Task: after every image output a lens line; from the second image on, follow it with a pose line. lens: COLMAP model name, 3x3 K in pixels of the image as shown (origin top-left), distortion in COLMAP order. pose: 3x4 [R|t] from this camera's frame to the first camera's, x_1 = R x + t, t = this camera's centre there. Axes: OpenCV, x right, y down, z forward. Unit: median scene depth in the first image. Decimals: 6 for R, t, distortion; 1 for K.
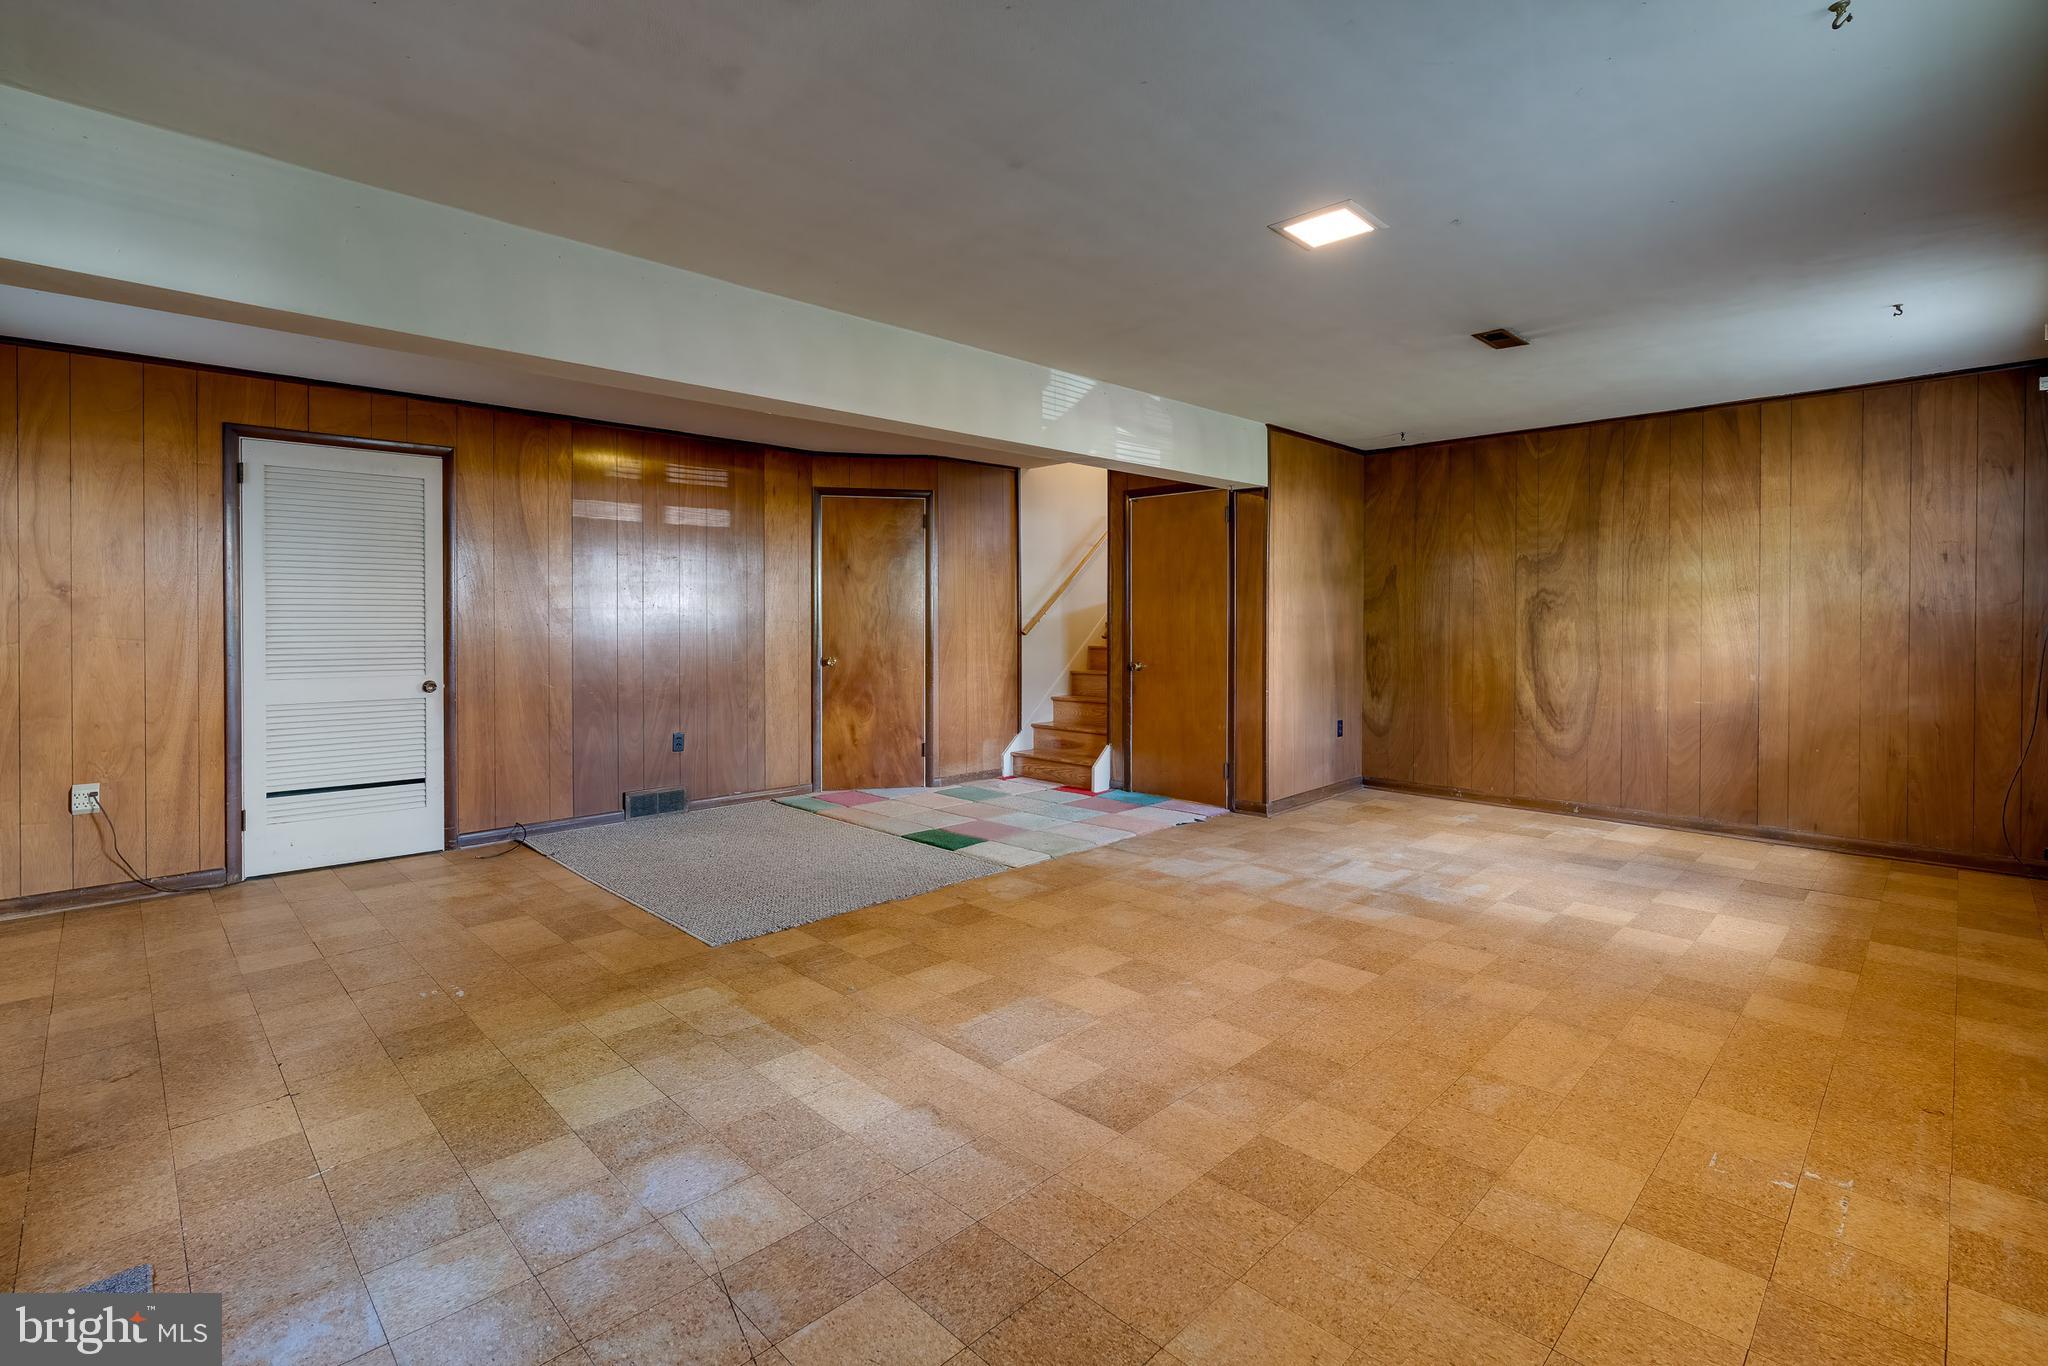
lens RADIAL K [[940.3, 0, 1017.0], [0, 940.3, 616.0], [0, 0, 1]] dist [-0.001096, -0.000711]
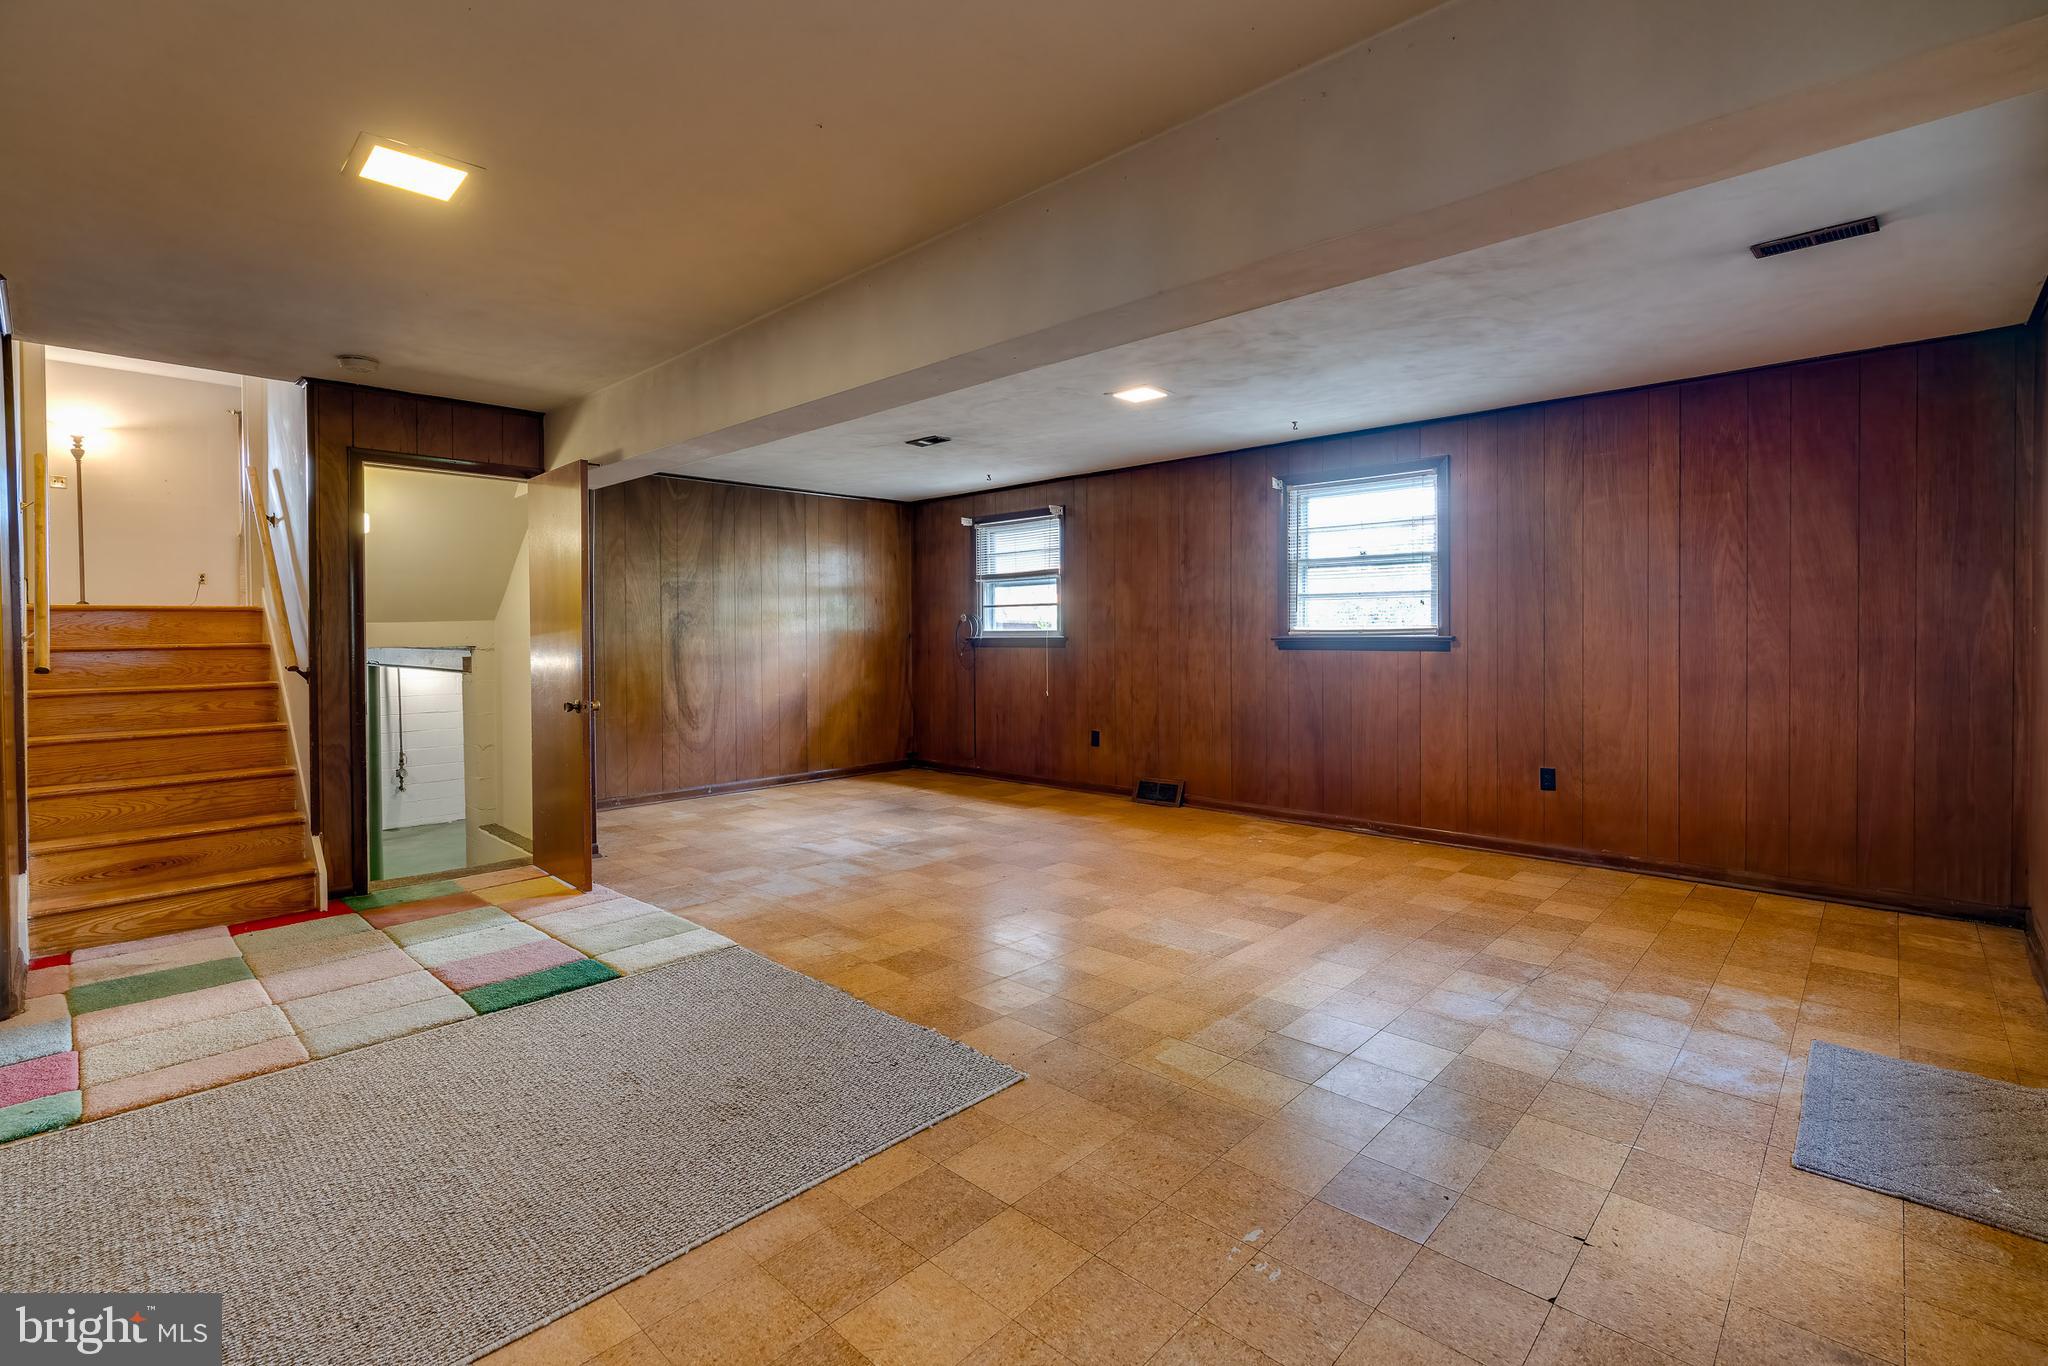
lens RADIAL K [[930.8, 0, 1026.9], [0, 930.8, 651.6], [0, 0, 1]] dist [-0.001716, -0.000003]
pose [[-0.049262, -0.015453, 0.998666, -1.179895], [0.003988, 0.999869, 0.015668, 0.010040], [-0.998778, 0.004754, -0.049194, 1.169217]]
